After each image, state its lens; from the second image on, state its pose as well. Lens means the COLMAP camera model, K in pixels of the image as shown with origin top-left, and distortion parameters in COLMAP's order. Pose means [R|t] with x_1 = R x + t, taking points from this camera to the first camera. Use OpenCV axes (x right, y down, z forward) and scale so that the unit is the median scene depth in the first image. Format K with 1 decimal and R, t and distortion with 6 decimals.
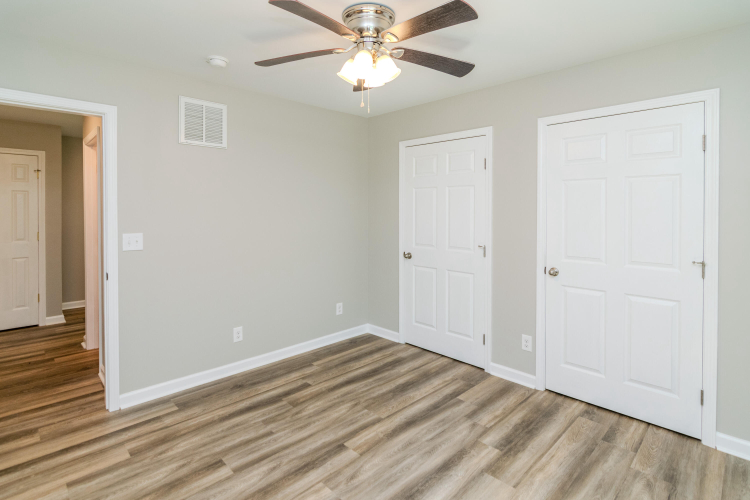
lens RADIAL K [[374.2, 0, 374.7], [0, 374.2, 247.7], [0, 0, 1]] dist [-0.006291, -0.000453]
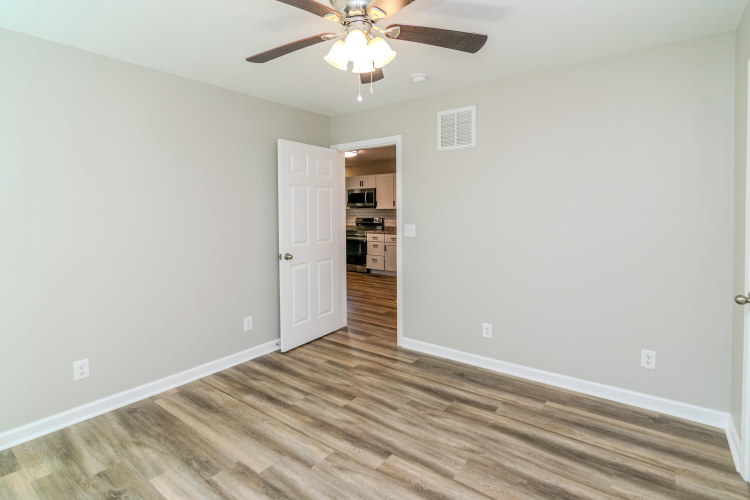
lens RADIAL K [[374.2, 0, 392.7], [0, 374.2, 242.7], [0, 0, 1]] dist [-0.006291, -0.000453]
pose [[0.149983, 0.076355, -0.985736, 0.698360], [-0.087672, 0.994113, 0.063664, -0.052031], [0.984794, 0.076873, 0.155794, 0.717140]]
